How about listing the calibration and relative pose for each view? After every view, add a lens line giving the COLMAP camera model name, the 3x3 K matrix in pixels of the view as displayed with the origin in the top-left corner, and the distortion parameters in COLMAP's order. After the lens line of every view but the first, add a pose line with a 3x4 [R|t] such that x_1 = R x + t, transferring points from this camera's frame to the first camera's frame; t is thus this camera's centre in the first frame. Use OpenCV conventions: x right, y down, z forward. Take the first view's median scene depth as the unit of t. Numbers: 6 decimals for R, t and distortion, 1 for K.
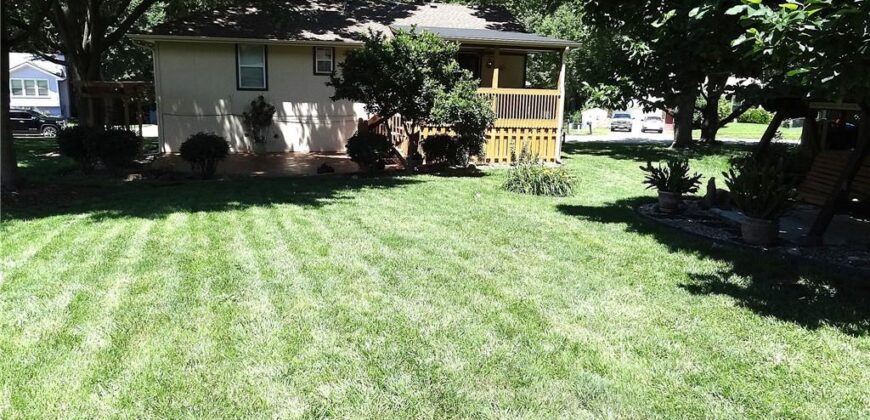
lens RADIAL K [[595.7, 0, 435.0], [0, 595.7, 210.0], [0, 0, 1]] dist [-0.028280, 0.001460]
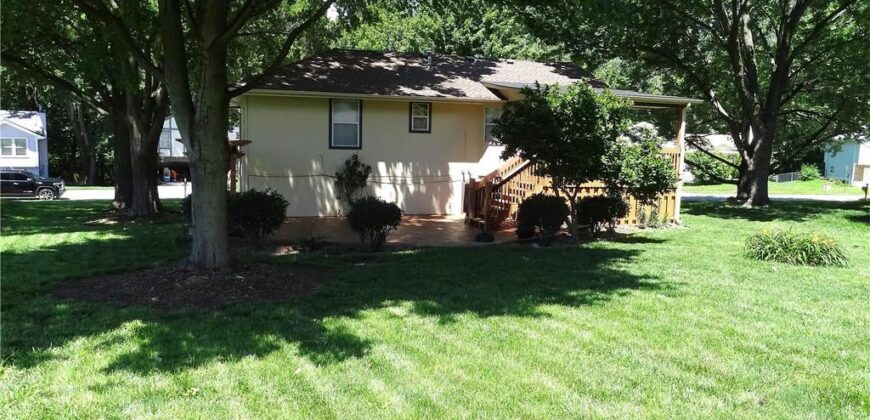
lens RADIAL K [[595.7, 0, 435.0], [0, 595.7, 210.0], [0, 0, 1]] dist [-0.028280, 0.001460]
pose [[0.996062, -0.013014, 0.087701, -0.248446], [0.021322, 0.995299, -0.094474, -0.018785], [-0.086059, 0.095972, 0.991657, 0.086579]]
